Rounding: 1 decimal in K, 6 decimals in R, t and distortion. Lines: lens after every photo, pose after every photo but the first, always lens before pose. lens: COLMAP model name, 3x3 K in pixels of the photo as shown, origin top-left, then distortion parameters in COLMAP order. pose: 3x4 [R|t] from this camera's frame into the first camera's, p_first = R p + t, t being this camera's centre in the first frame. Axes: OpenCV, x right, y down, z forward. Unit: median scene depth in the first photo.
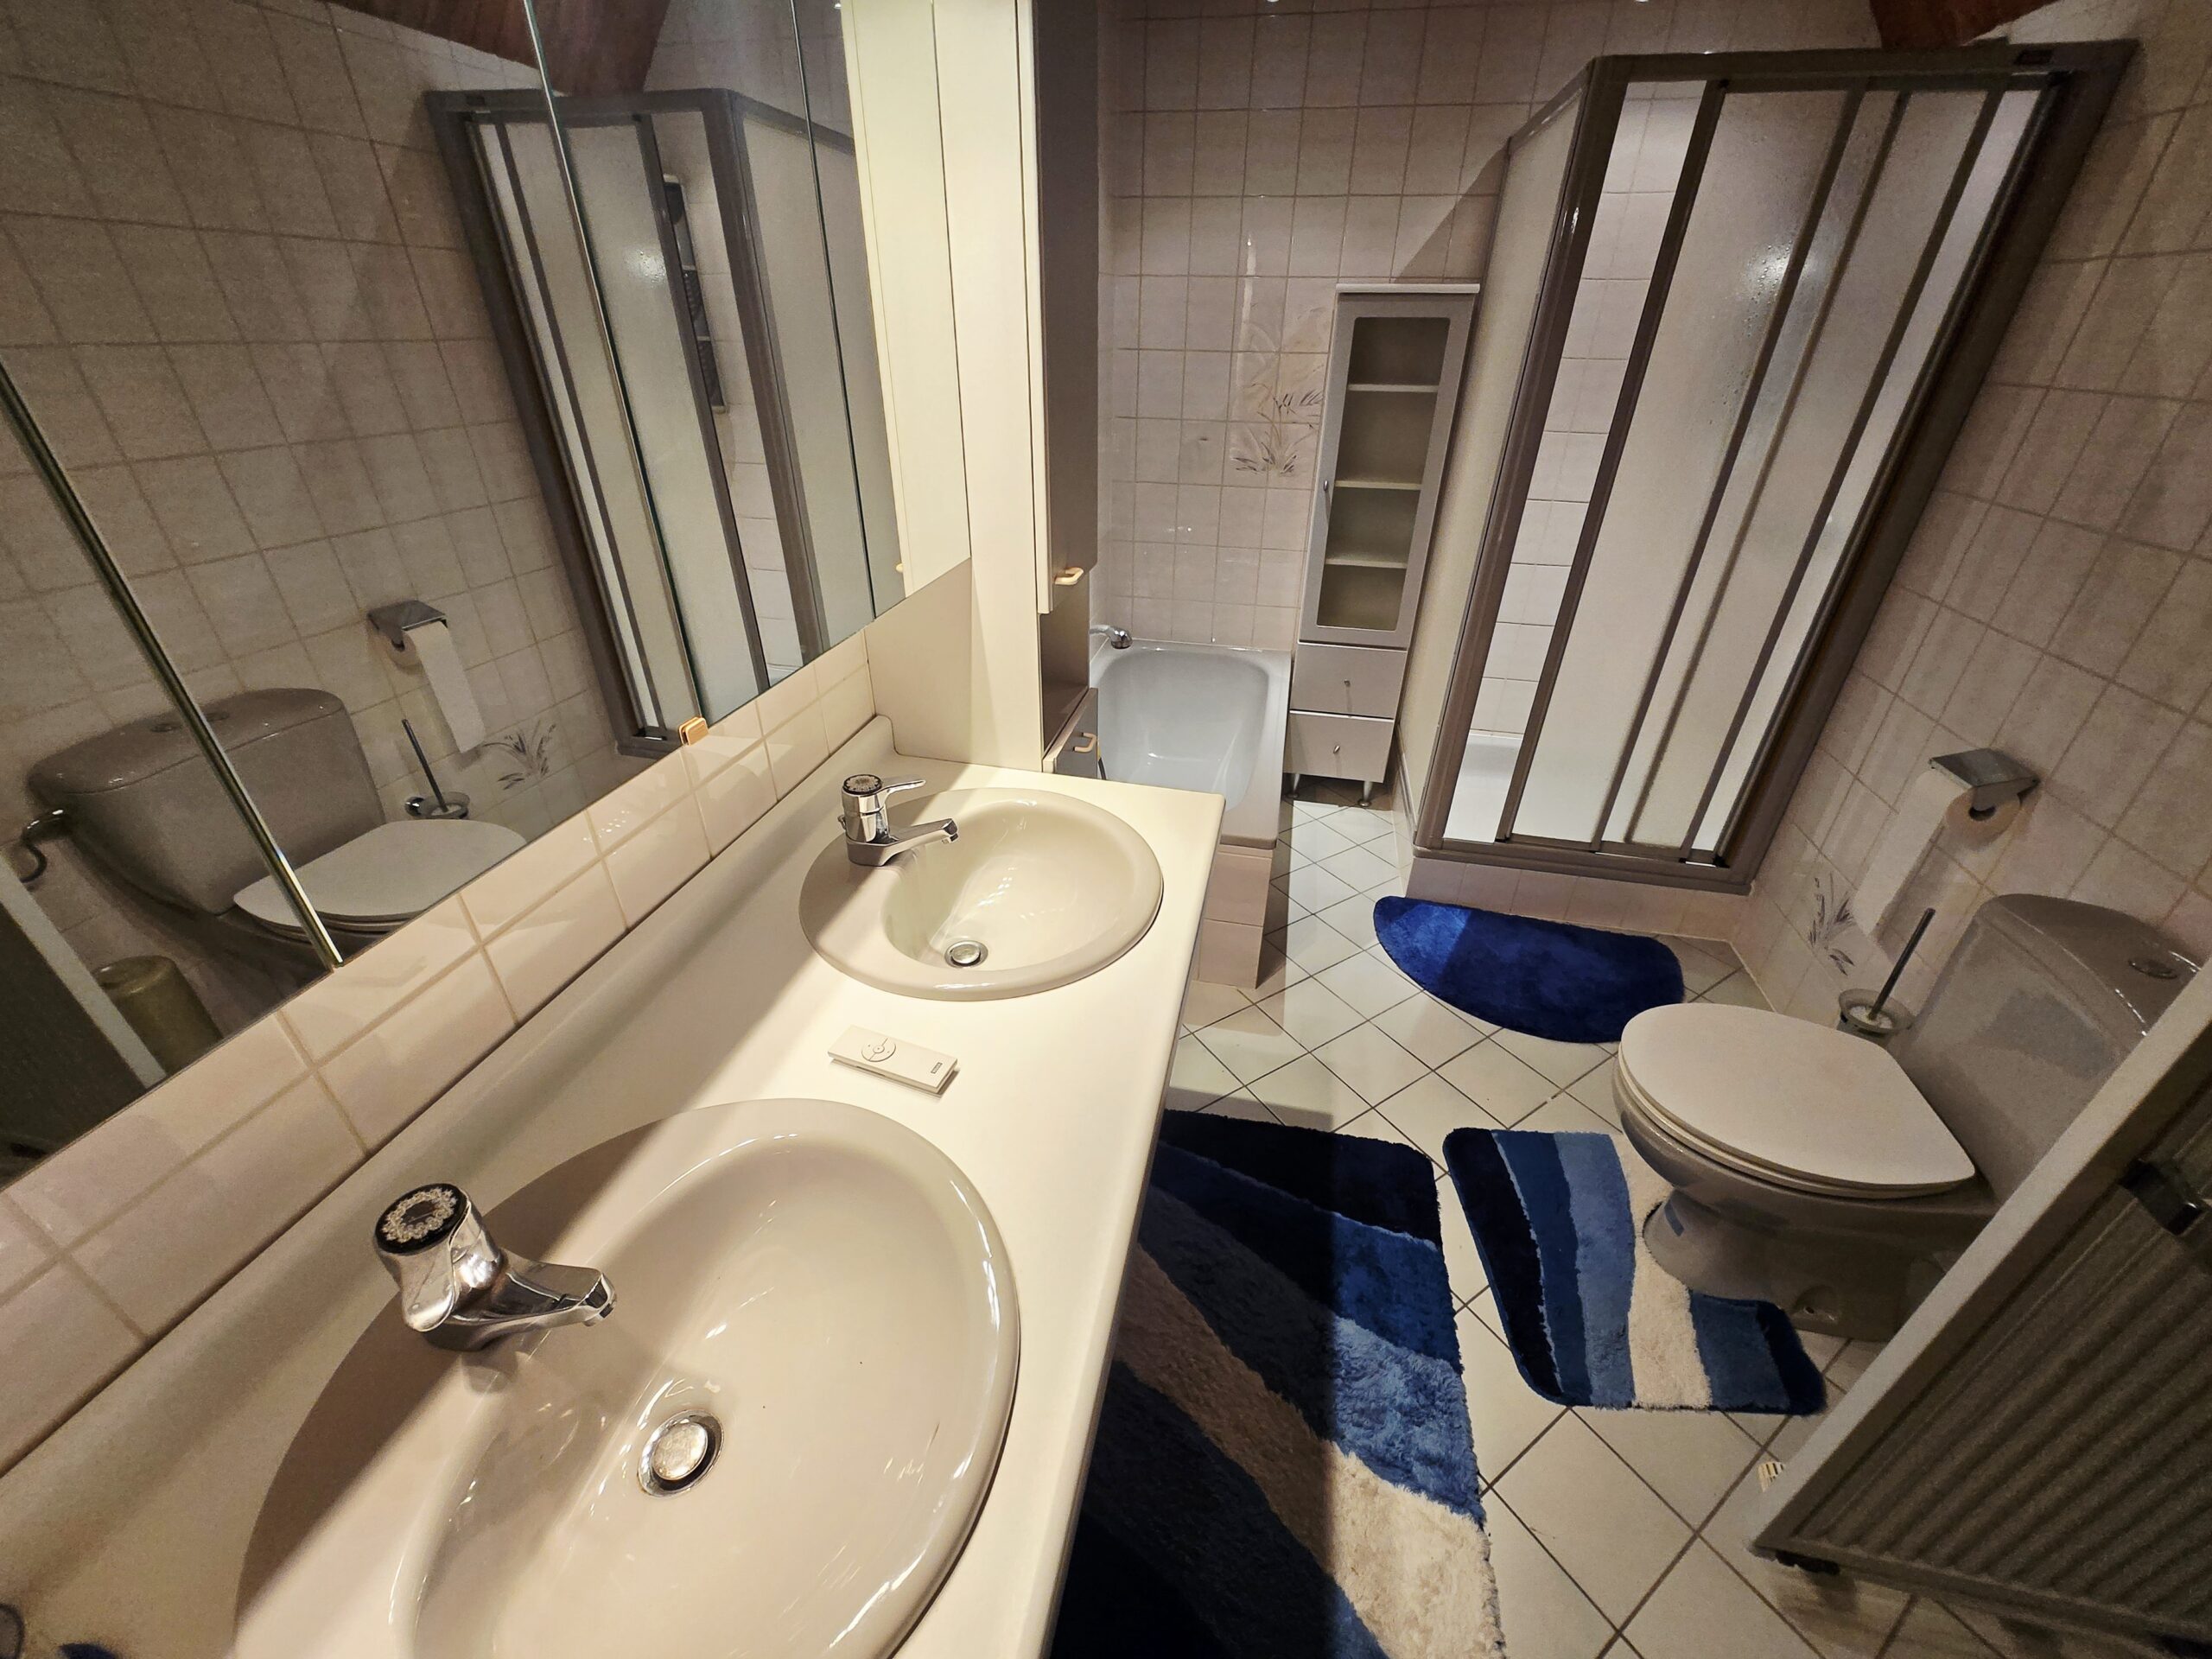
lens RADIAL K [[864.7, 0, 1108.1], [0, 864.7, 826.8], [0, 0, 1]] dist [0.000331, -0.000013]
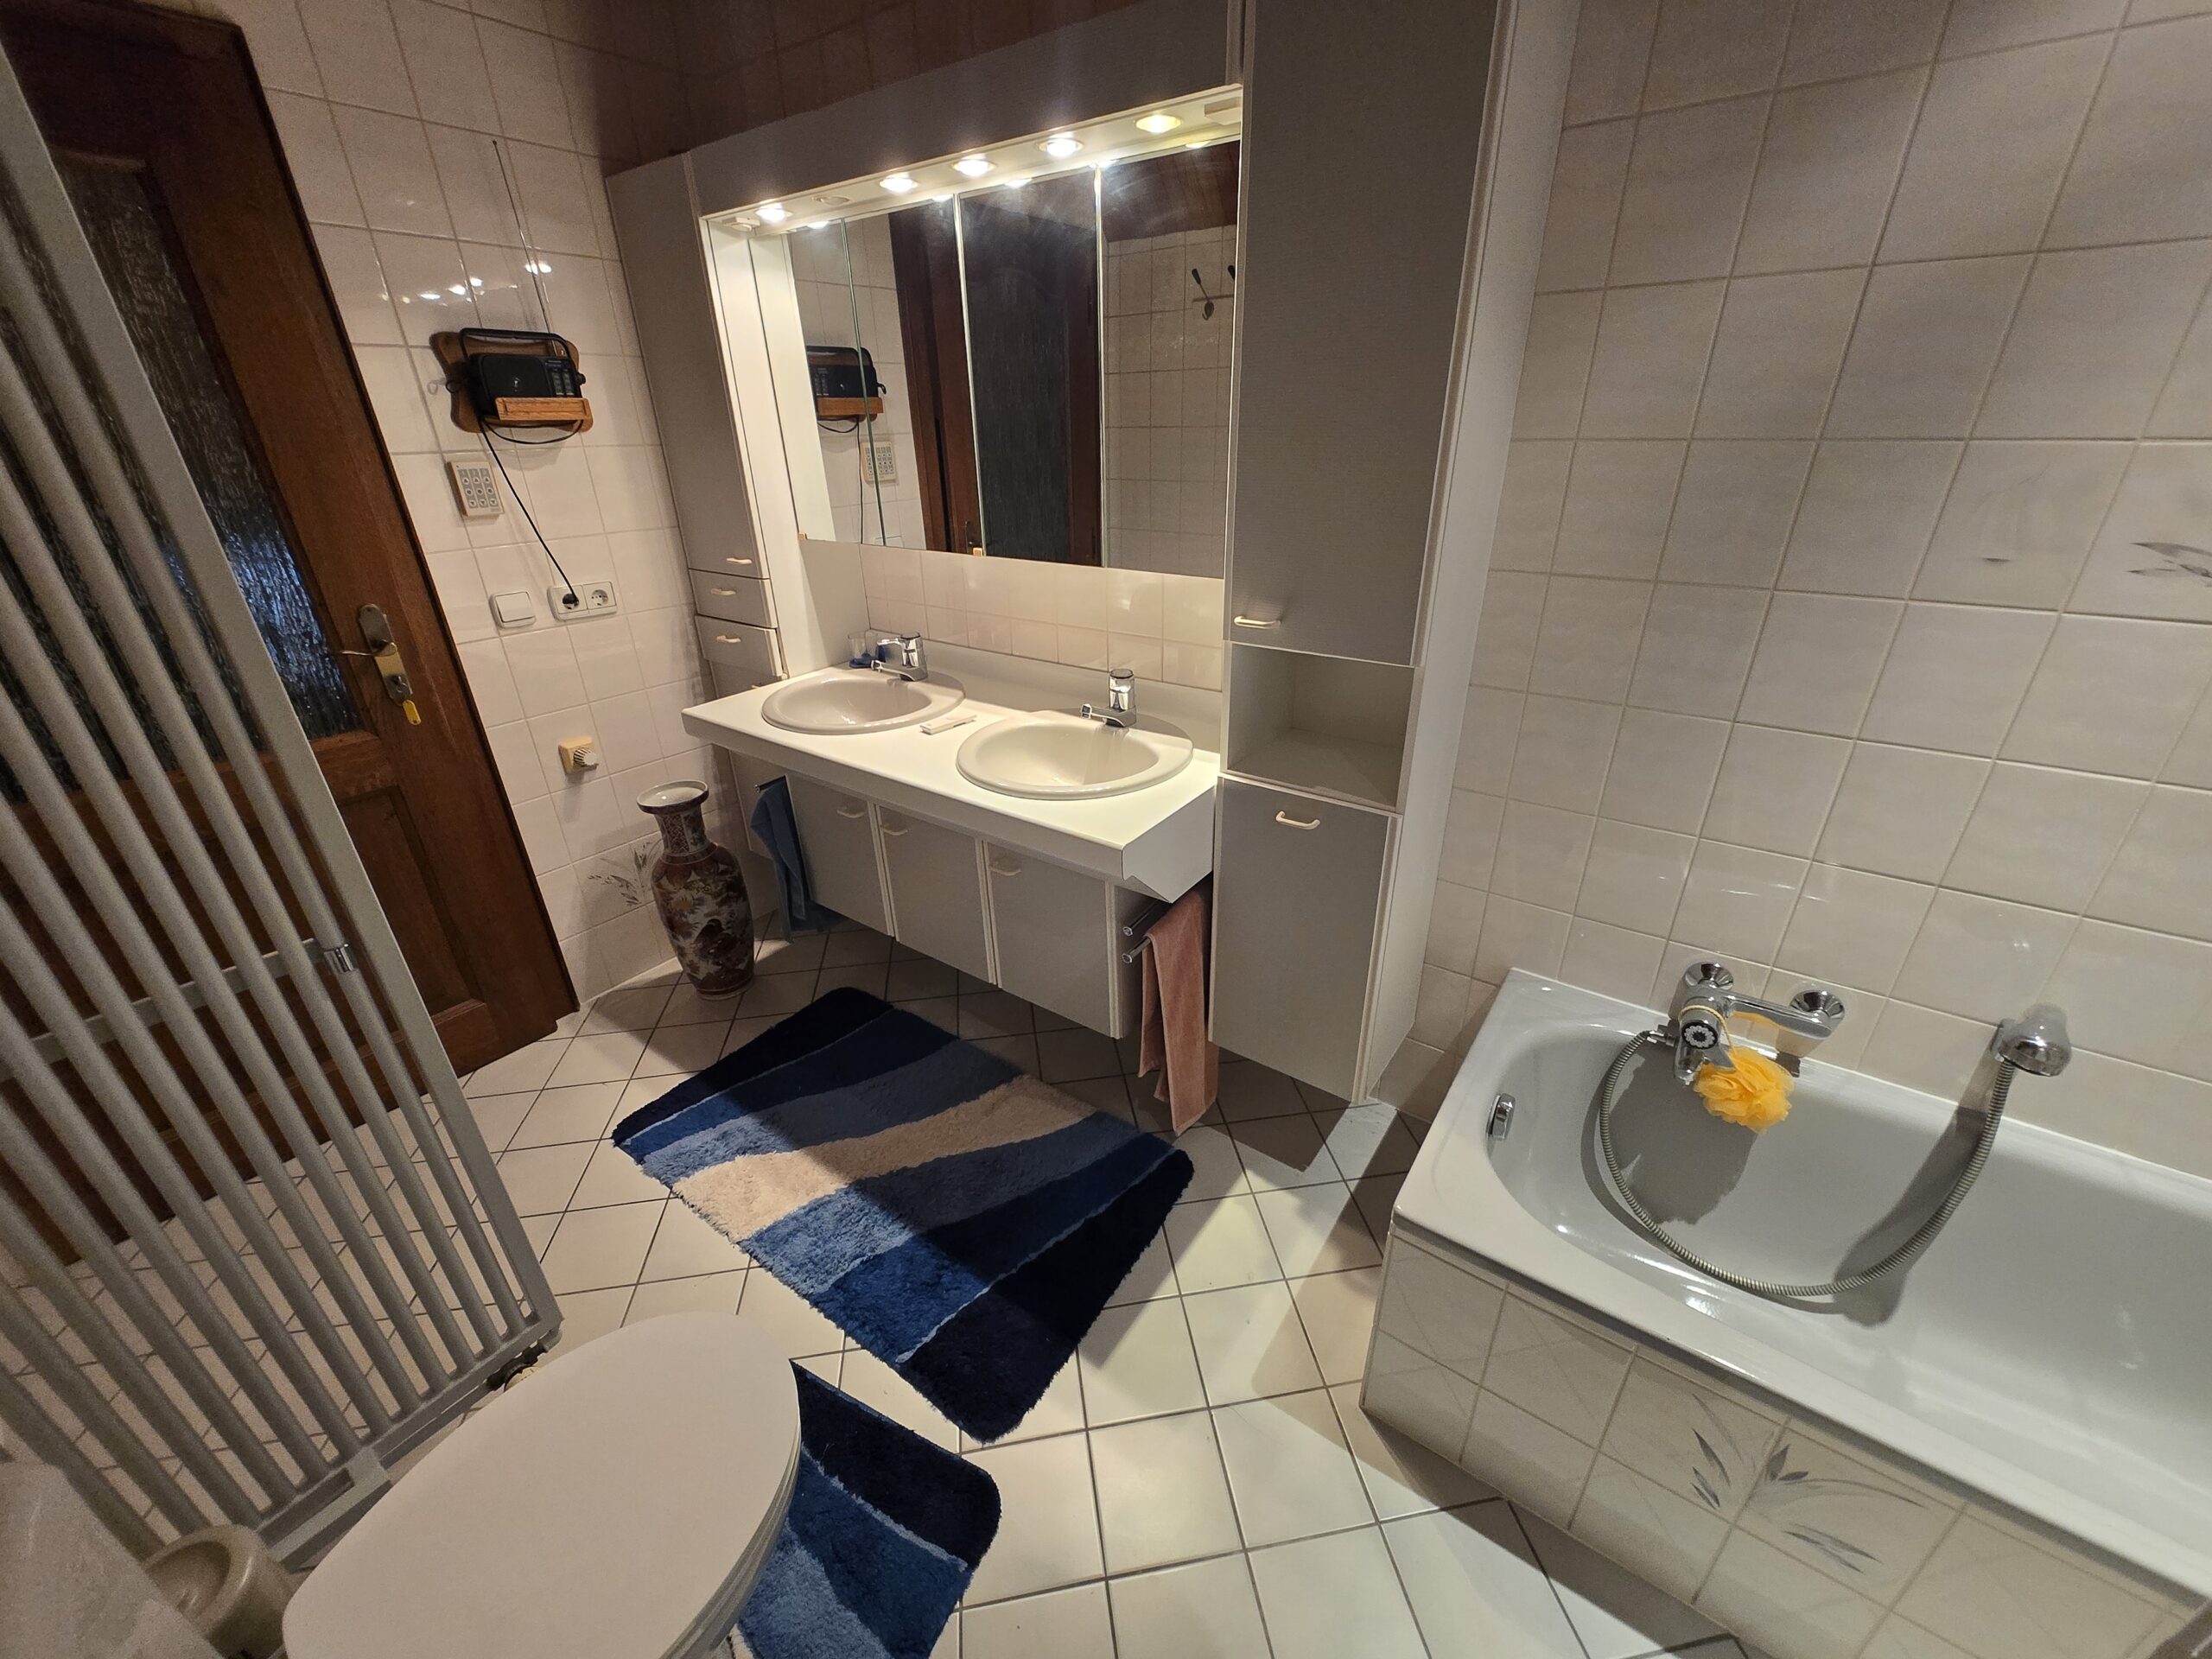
lens RADIAL K [[864.7, 0, 1110.1], [0, 864.7, 832.9], [0, 0, 1]] dist [0.000331, -0.000013]
pose [[-0.402309, 0.392730, -0.826989, 0.829510], [-0.451261, 0.700890, 0.552374, -0.507333], [0.796562, 0.595413, -0.104751, 0.946824]]
